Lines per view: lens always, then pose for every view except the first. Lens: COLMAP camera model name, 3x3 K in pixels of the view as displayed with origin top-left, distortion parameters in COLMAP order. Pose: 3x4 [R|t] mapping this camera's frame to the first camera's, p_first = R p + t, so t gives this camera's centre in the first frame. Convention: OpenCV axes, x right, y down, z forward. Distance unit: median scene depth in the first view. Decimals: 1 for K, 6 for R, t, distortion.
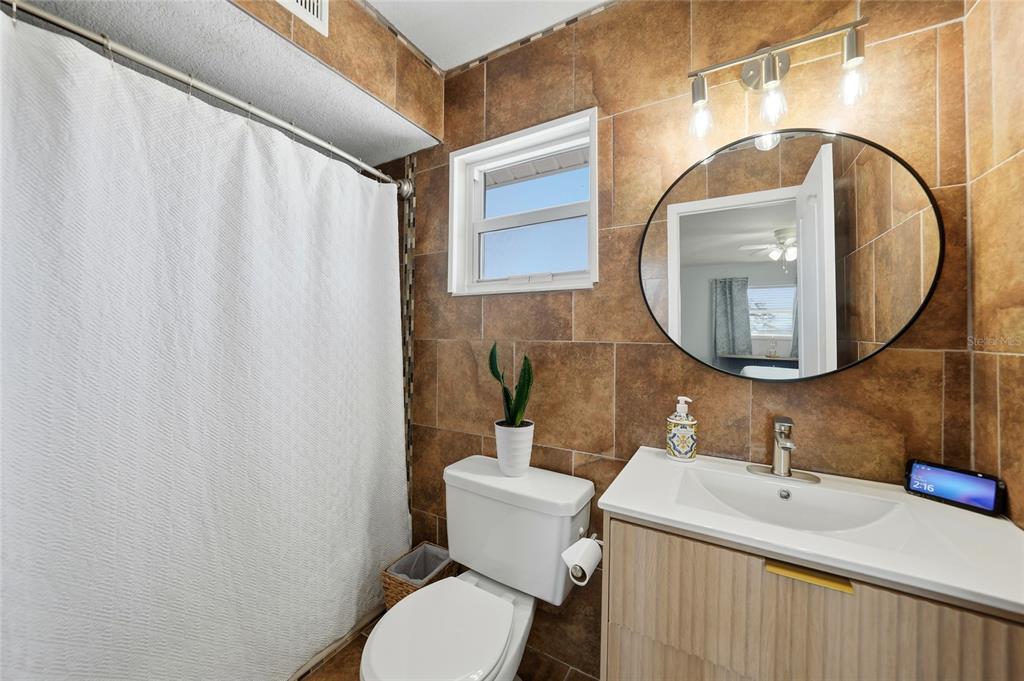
lens RADIAL K [[361.4, 0, 512.0], [0, 361.4, 340.5], [0, 0, 1]] dist [-0.009323, 0.000342]
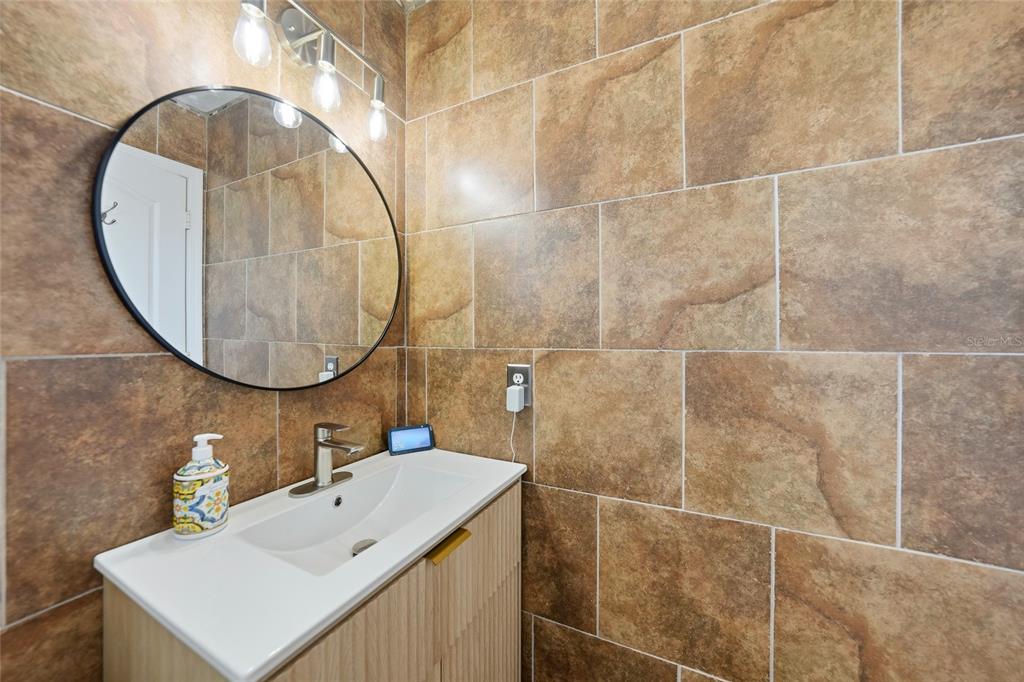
lens RADIAL K [[361.4, 0, 512.0], [0, 361.4, 341.0], [0, 0, 1]] dist [-0.009323, 0.000342]
pose [[-0.053068, -0.019419, 0.998402, -0.245995], [0.019728, 0.999595, 0.020491, -0.017105], [-0.998396, 0.020784, -0.052663, 0.613925]]
